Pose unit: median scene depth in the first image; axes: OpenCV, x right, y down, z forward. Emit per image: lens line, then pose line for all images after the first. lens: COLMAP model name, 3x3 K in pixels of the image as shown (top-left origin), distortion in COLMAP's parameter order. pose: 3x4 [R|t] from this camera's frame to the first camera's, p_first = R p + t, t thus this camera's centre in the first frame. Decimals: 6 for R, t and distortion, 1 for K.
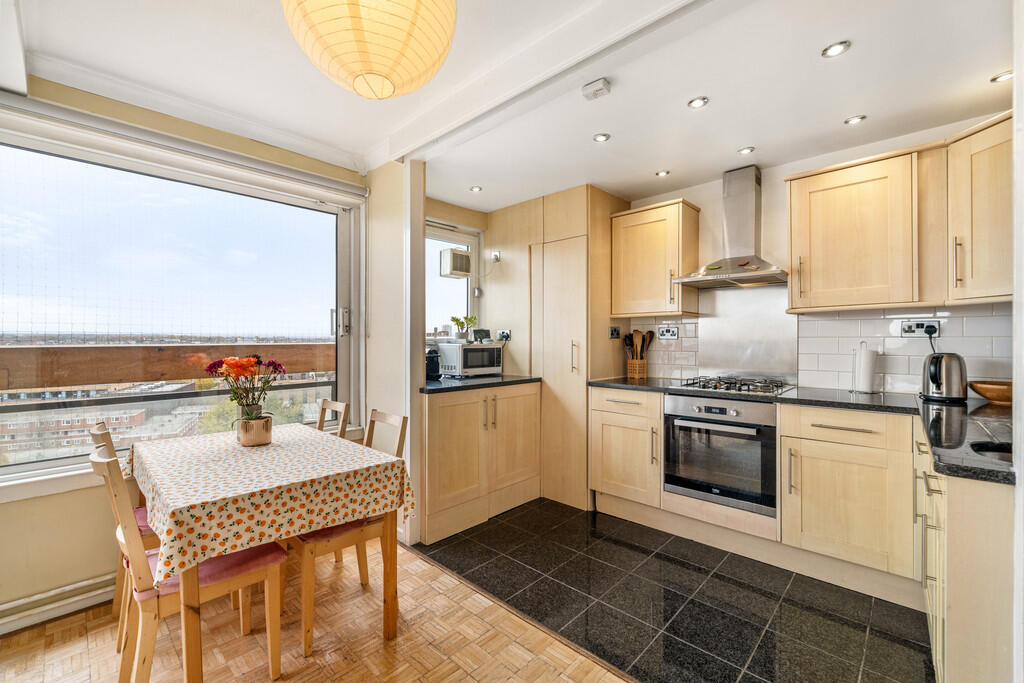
lens RADIAL K [[432.8, 0, 508.8], [0, 432.8, 336.7], [0, 0, 1]] dist [-0.003262, -0.000756]
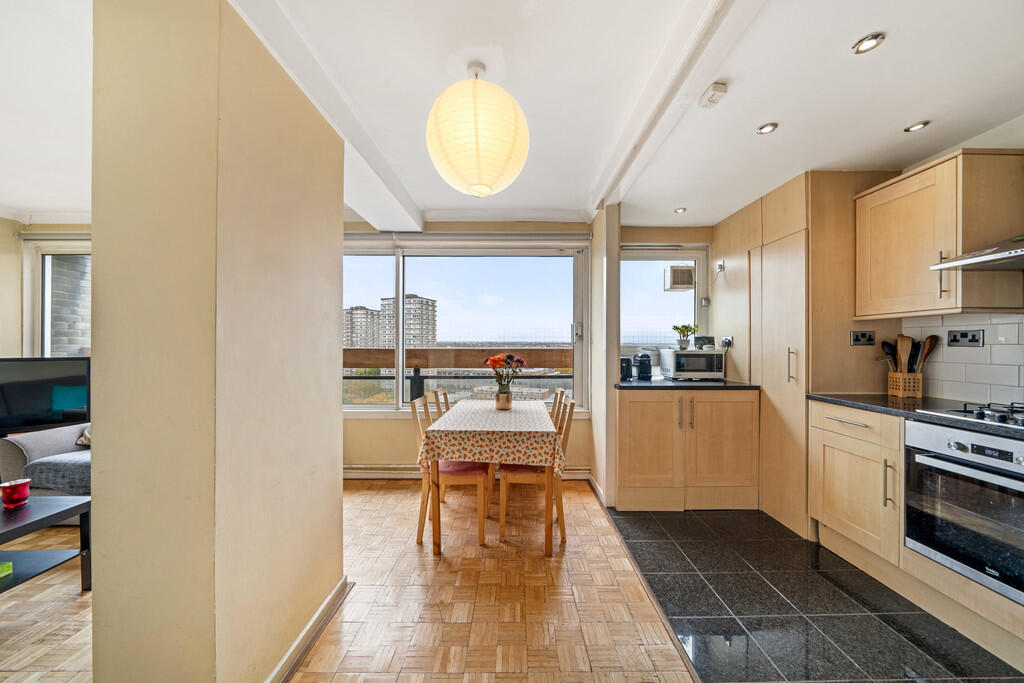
lens RADIAL K [[353.6, 0, 511.4], [0, 353.6, 340.2], [0, 0, 1]] dist [-0.006091, -0.000430]
pose [[0.688387, -0.006994, -0.725310, 0.314782], [0.001896, 0.999967, -0.007844, -0.002183], [0.725341, 0.004025, 0.688378, 0.069763]]
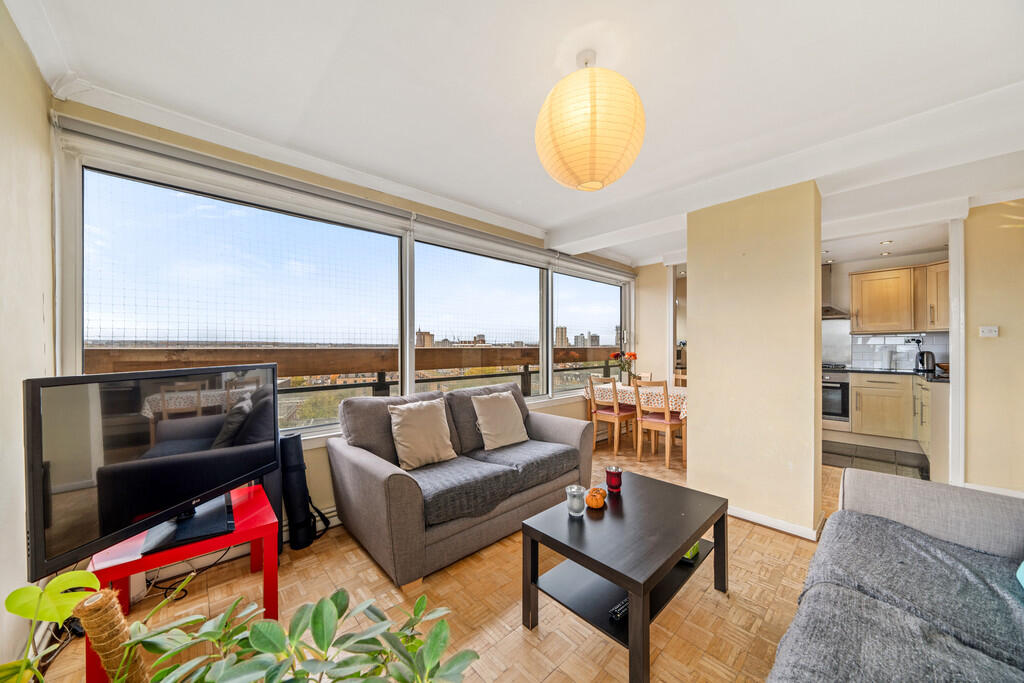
lens RADIAL K [[353.6, 0, 520.0], [0, 353.6, 341.7], [0, 0, 1]] dist [-0.006091, -0.000430]
pose [[0.998279, 0.000754, -0.058635, -0.846398], [-0.001188, 0.999972, -0.007366, 0.001981], [0.058628, 0.007423, 0.998252, -0.811483]]
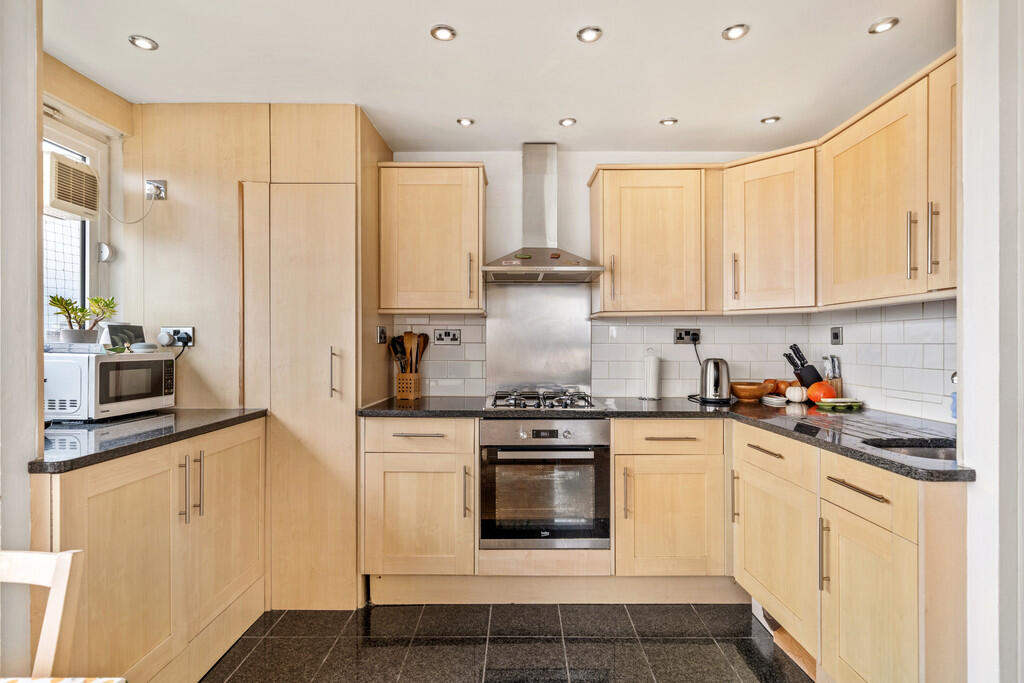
lens RADIAL K [[516.6, 0, 514.6], [0, 516.6, 344.9], [0, 0, 1]] dist [-0.002548, 0.003285]
pose [[0.721510, 0.002966, 0.692398, -0.201114], [-0.007569, 0.999965, 0.003604, 0.001615], [-0.692363, -0.007841, 0.721507, 0.306158]]
